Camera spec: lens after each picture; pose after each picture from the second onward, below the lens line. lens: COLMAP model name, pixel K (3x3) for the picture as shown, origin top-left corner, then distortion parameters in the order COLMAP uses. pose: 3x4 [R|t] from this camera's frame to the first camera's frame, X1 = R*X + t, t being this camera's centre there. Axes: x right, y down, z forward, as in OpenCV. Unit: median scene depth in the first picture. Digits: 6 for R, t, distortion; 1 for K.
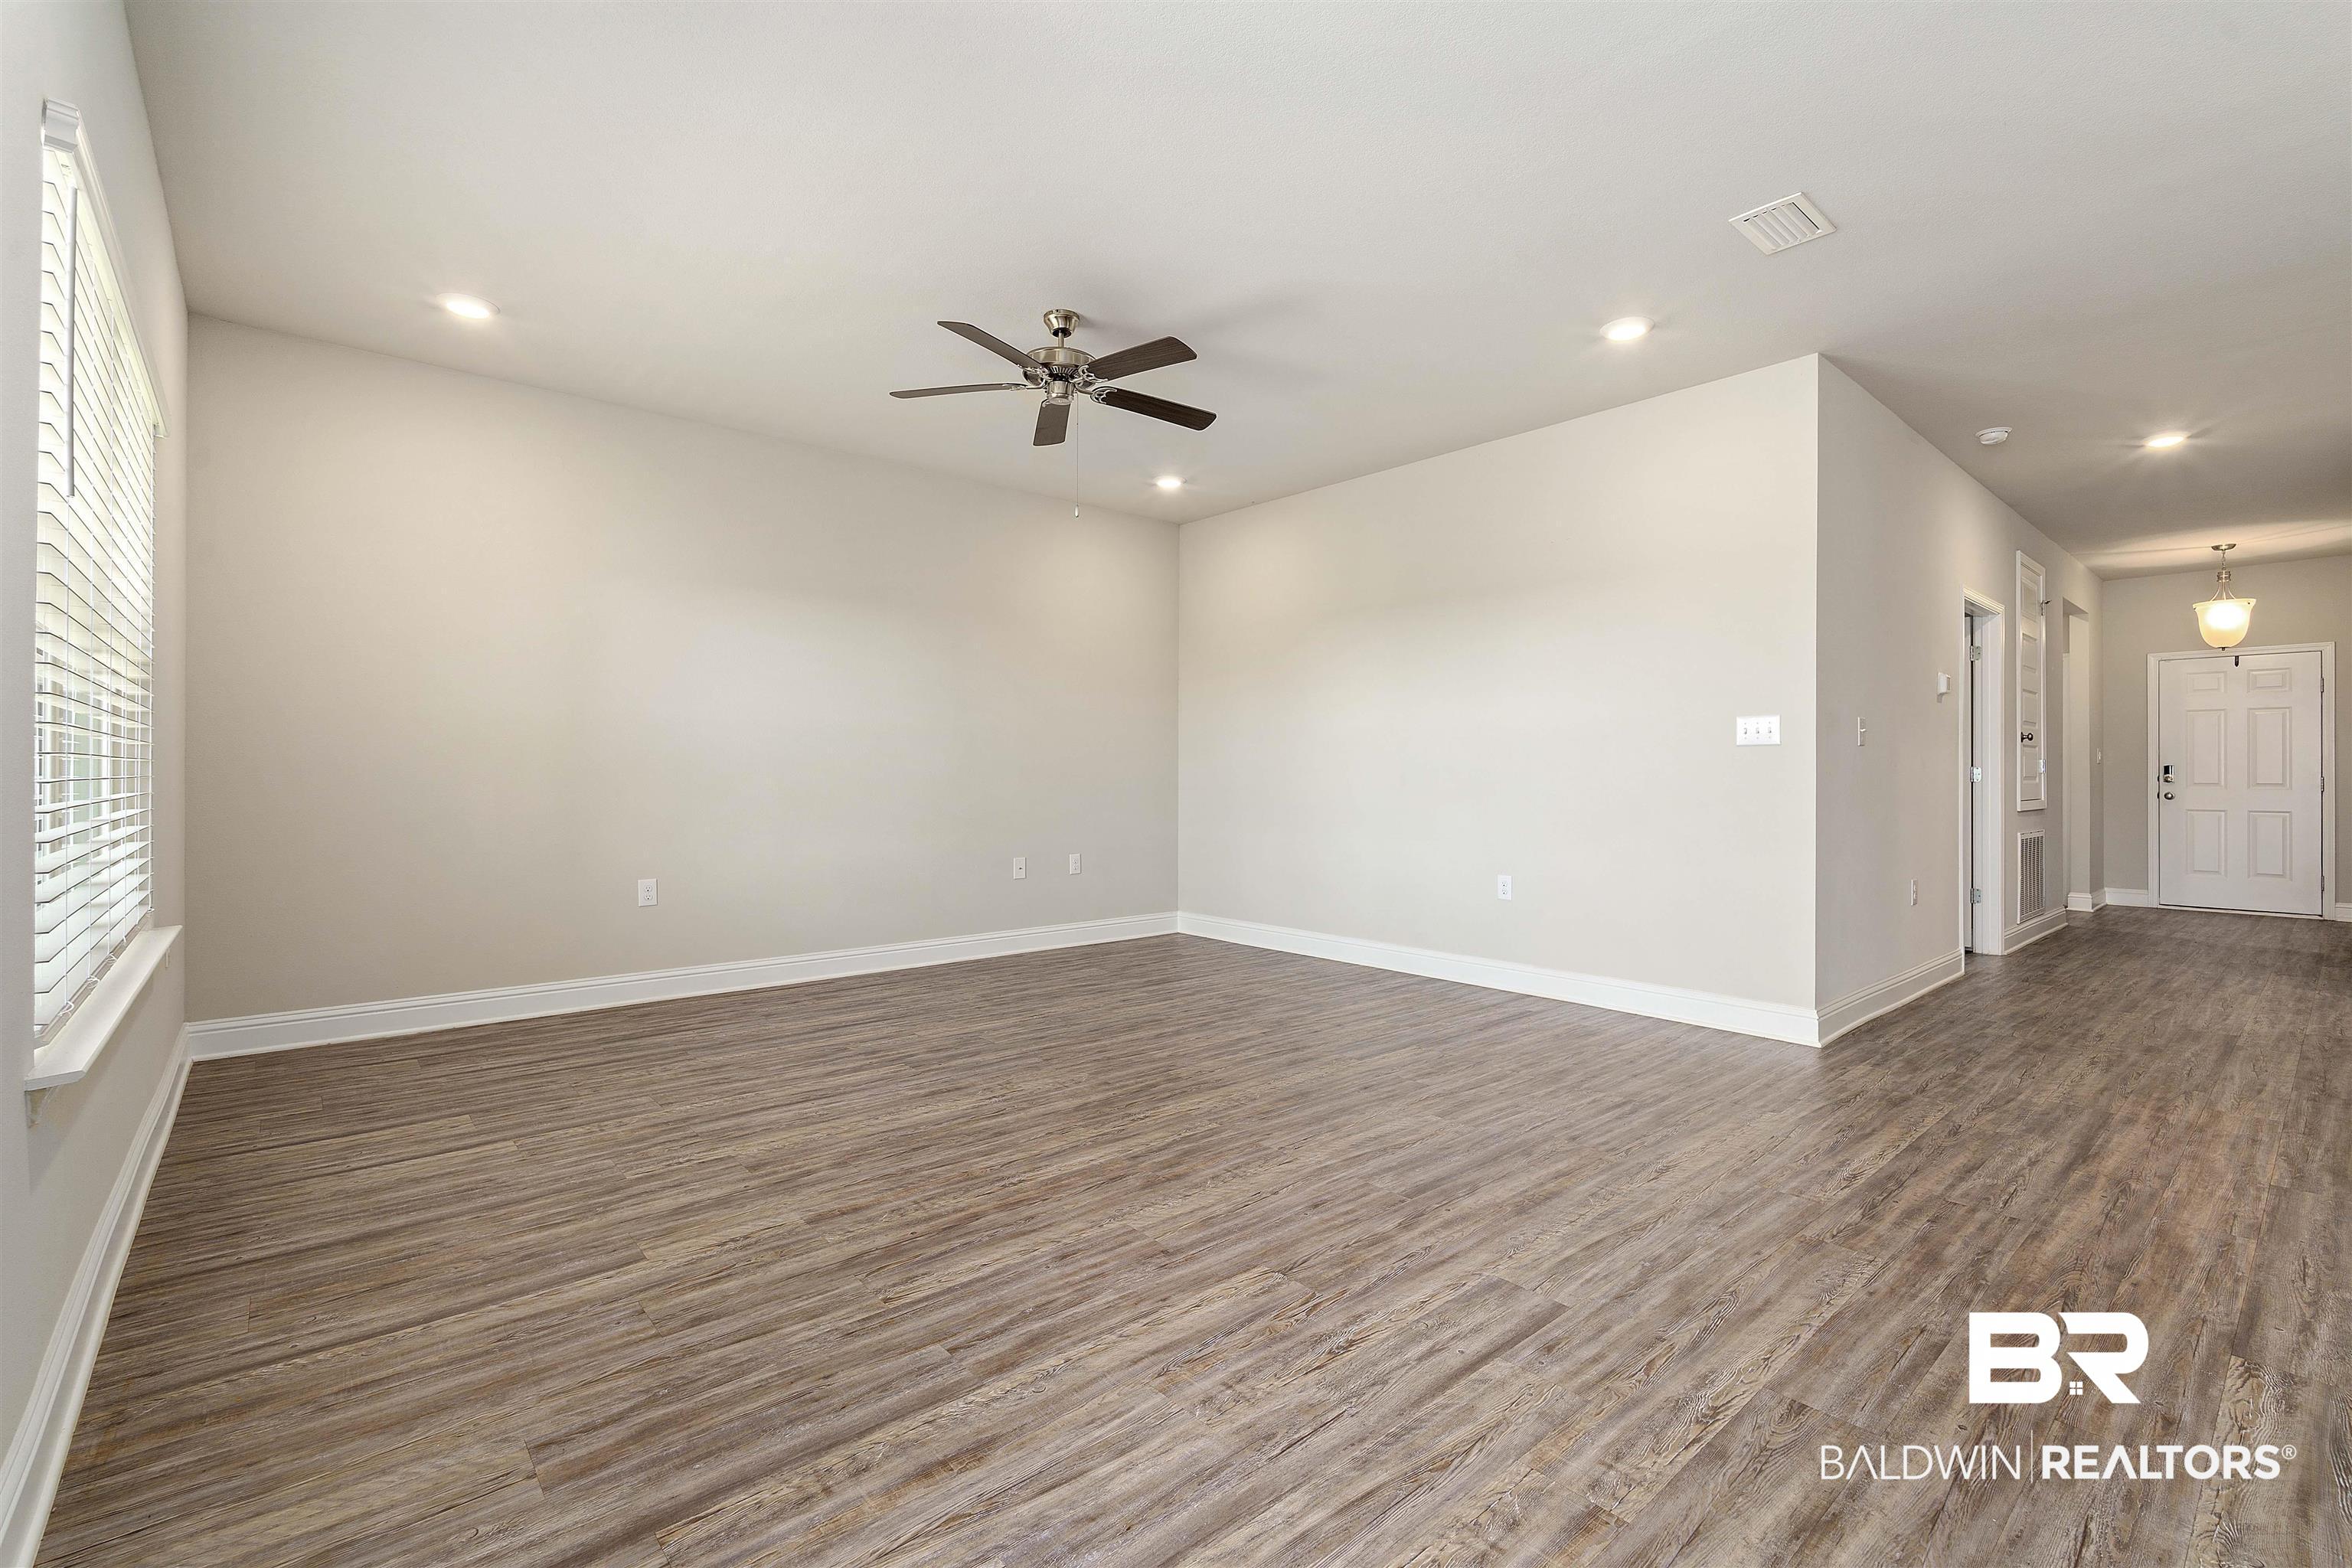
lens RADIAL K [[1026.3, 0, 1185.7], [0, 1026.3, 772.8], [0, 0, 1]] dist [-0.001159, -0.000264]
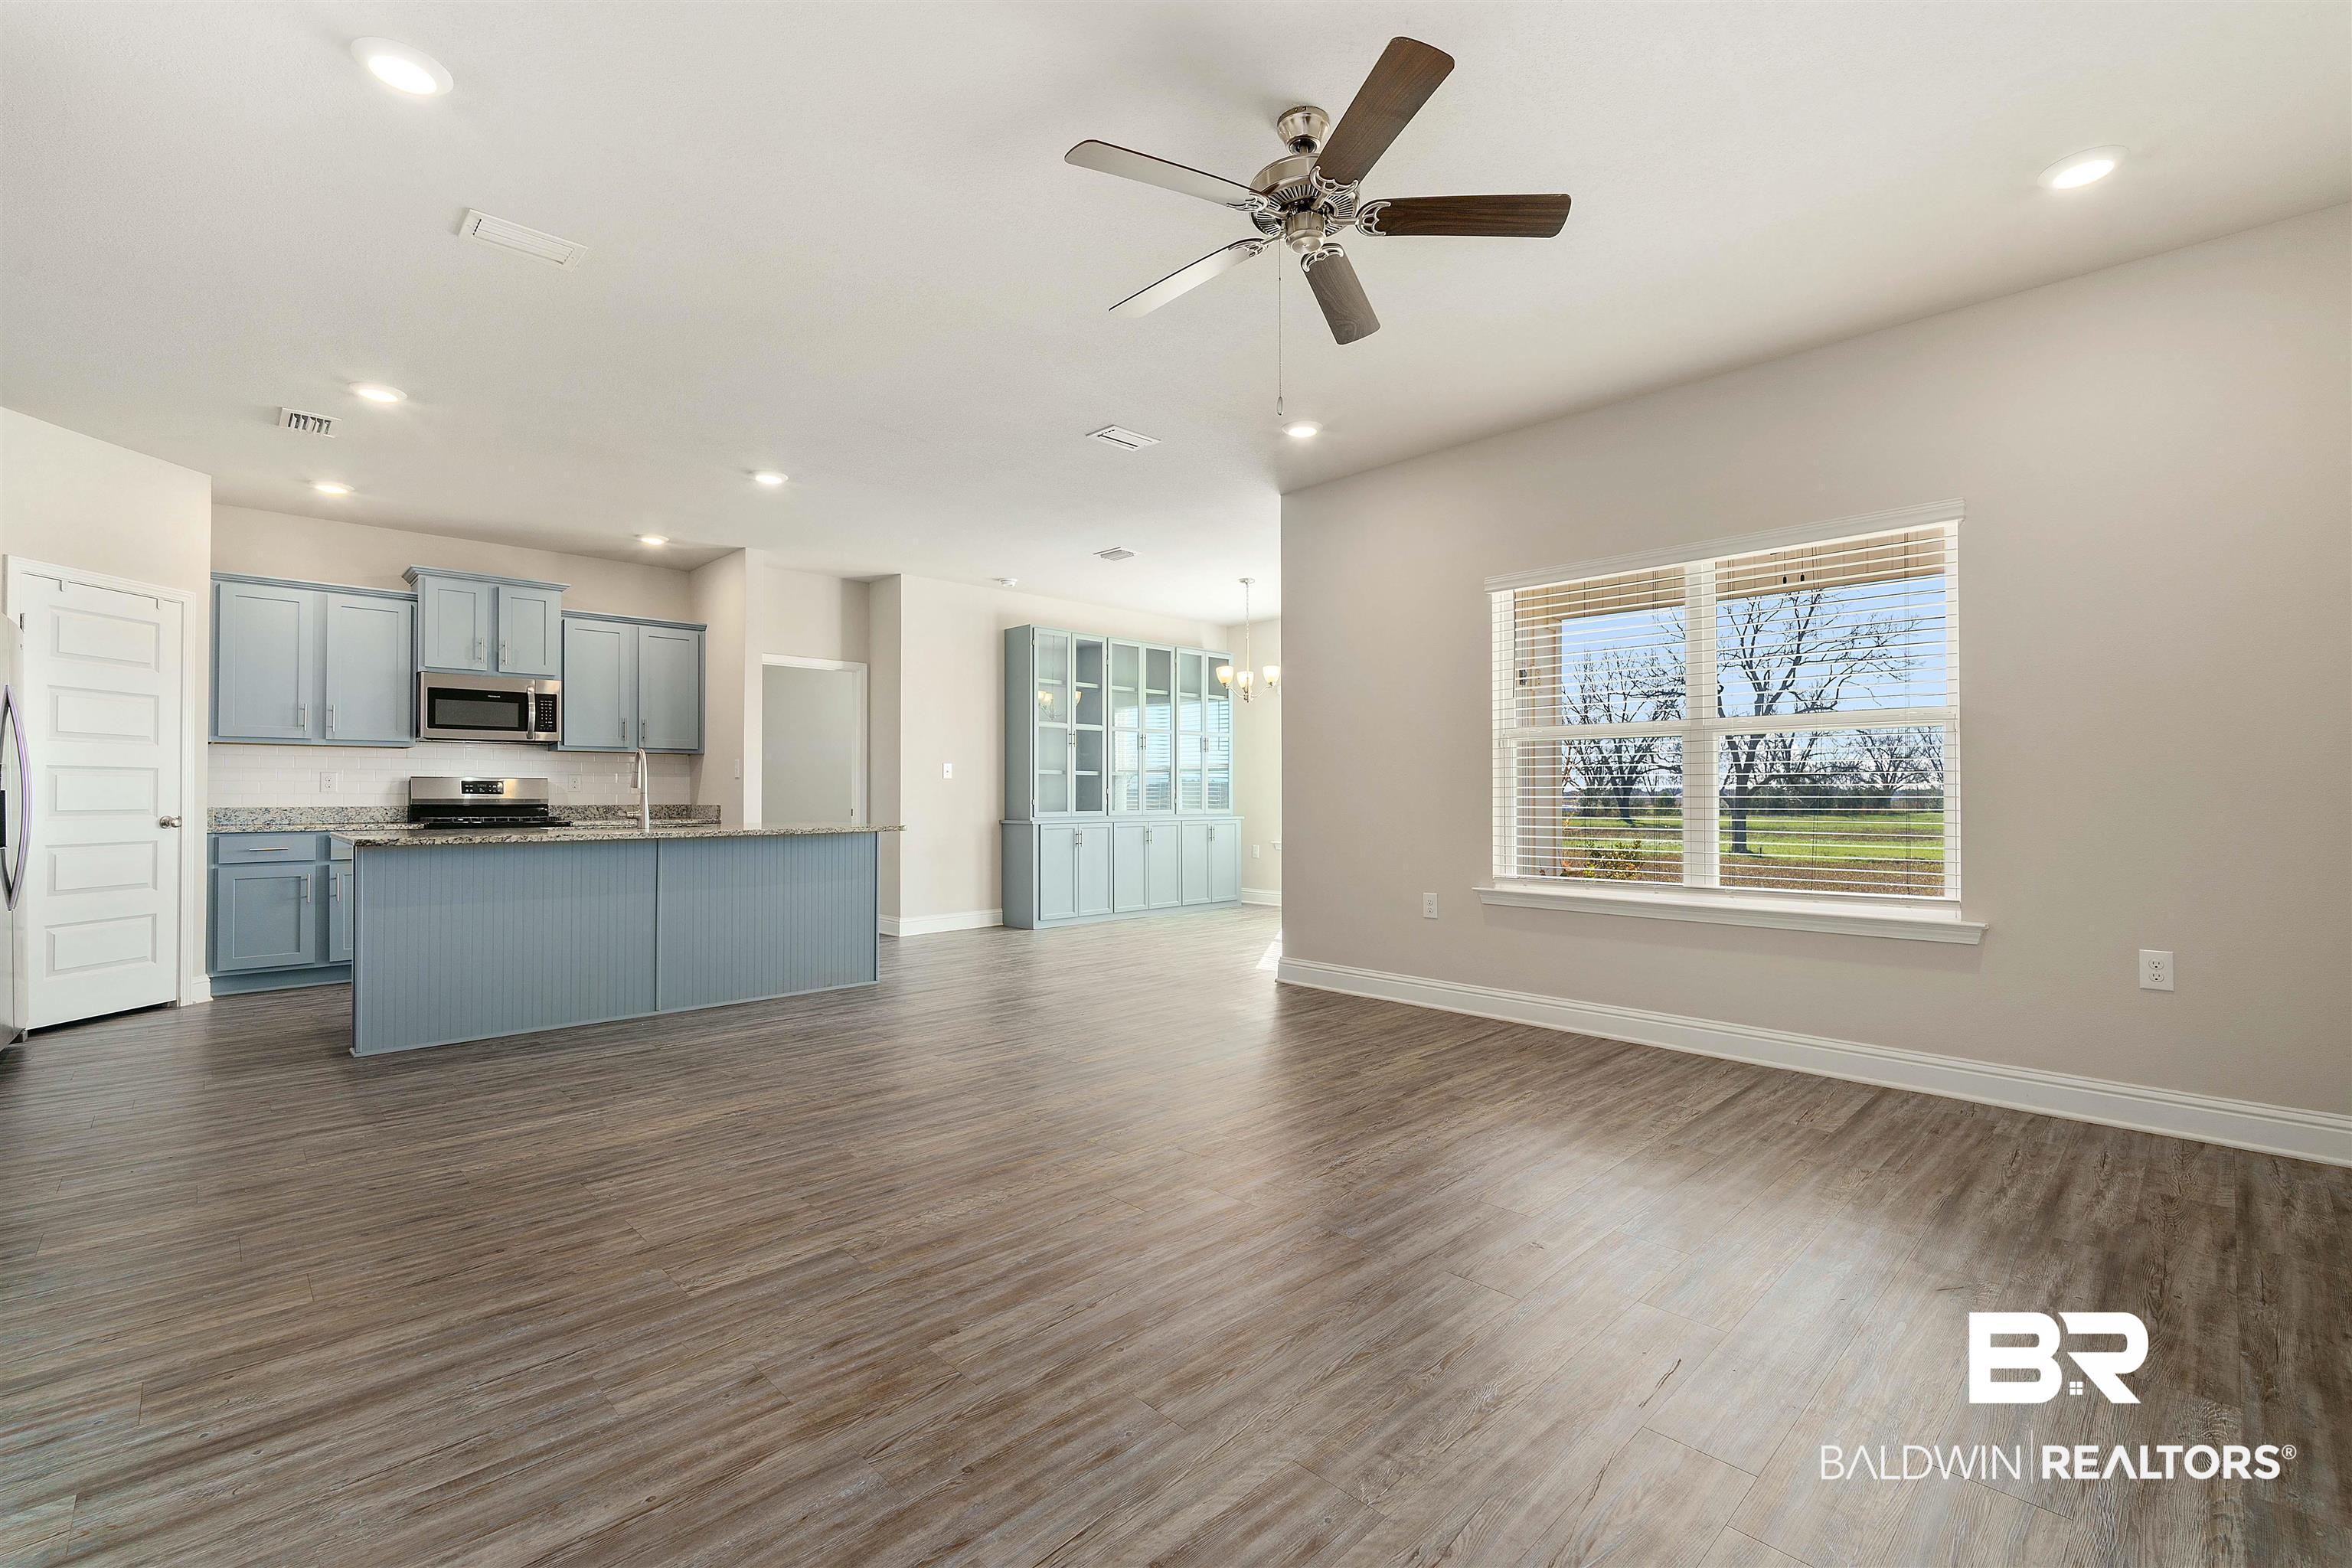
lens RADIAL K [[1018.2, 0, 1188.4], [0, 1018.2, 790.5], [0, 0, 1]] dist [-0.000933, 0.000361]
pose [[-0.998490, -0.002268, -0.054889, -0.011195], [-0.001966, 0.999983, -0.005548, 0.004013], [0.054900, -0.005432, -0.998477, 1.981249]]
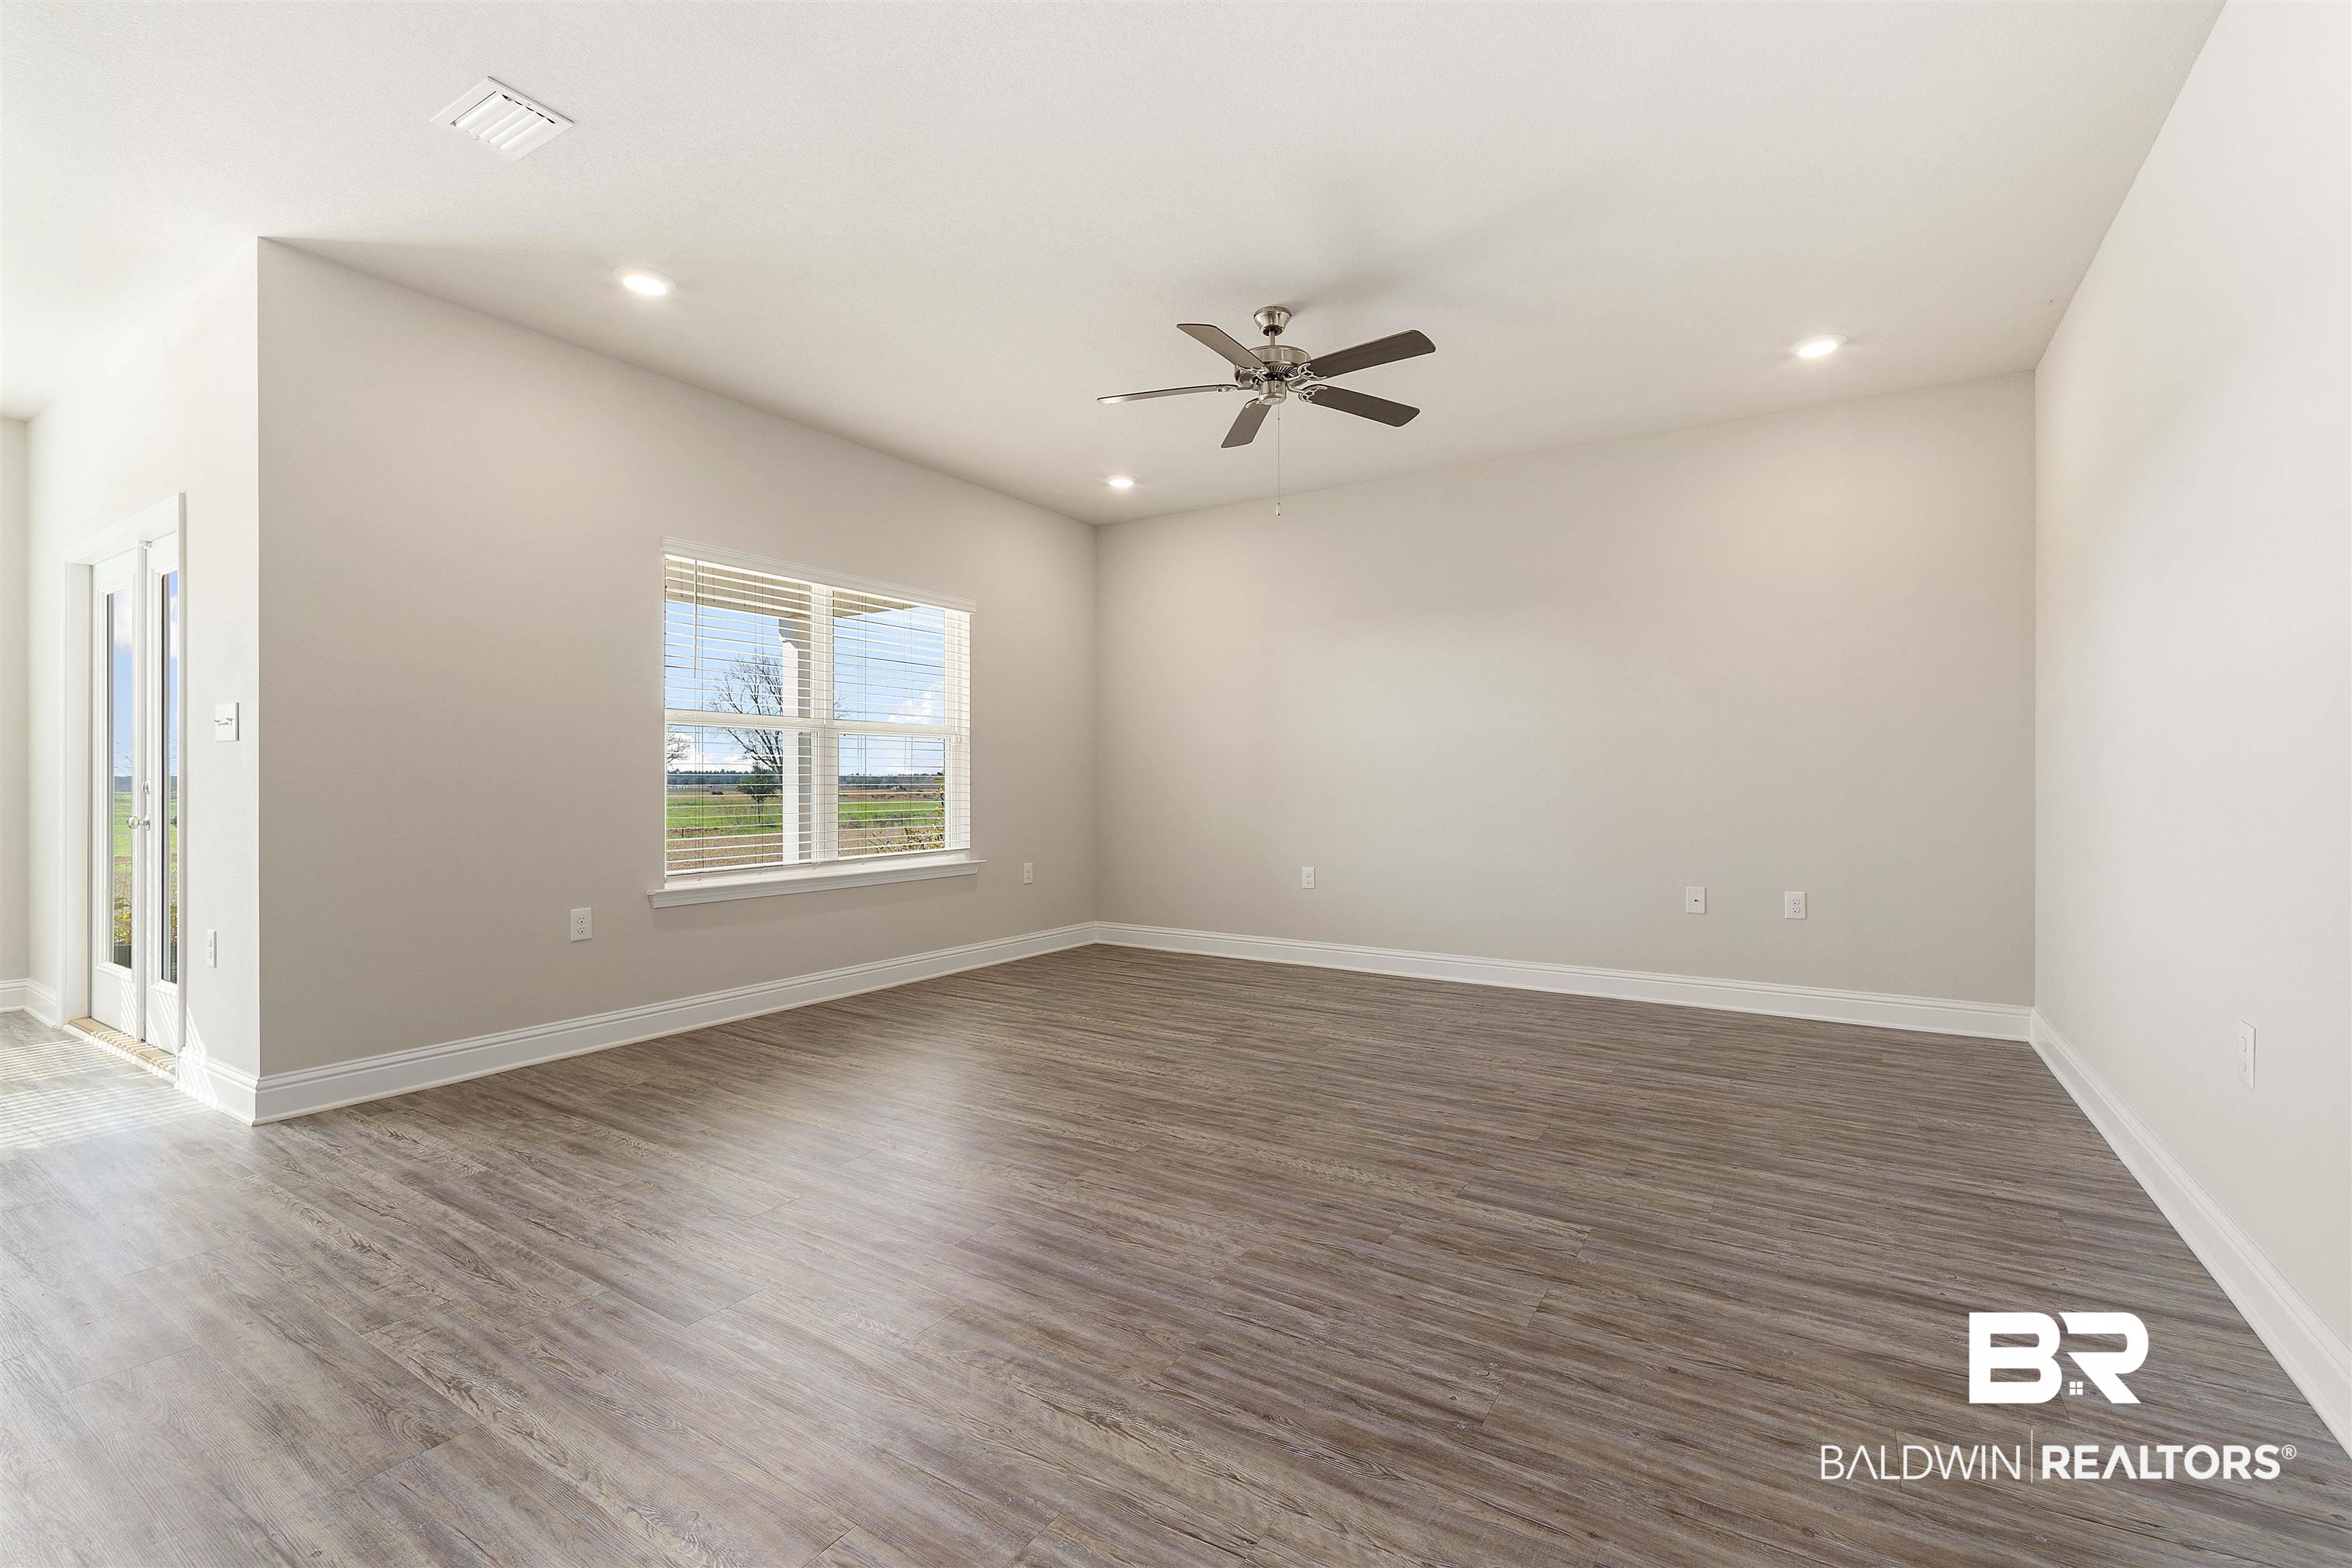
lens RADIAL K [[1018.2, 0, 1188.4], [0, 1018.2, 790.5], [0, 0, 1]] dist [-0.000933, 0.000361]
pose [[0.284430, 0.005197, -0.958683, 0.933202], [0.002219, 0.999979, 0.006080, 0.004610], [0.958694, -0.003856, 0.284413, 0.769823]]
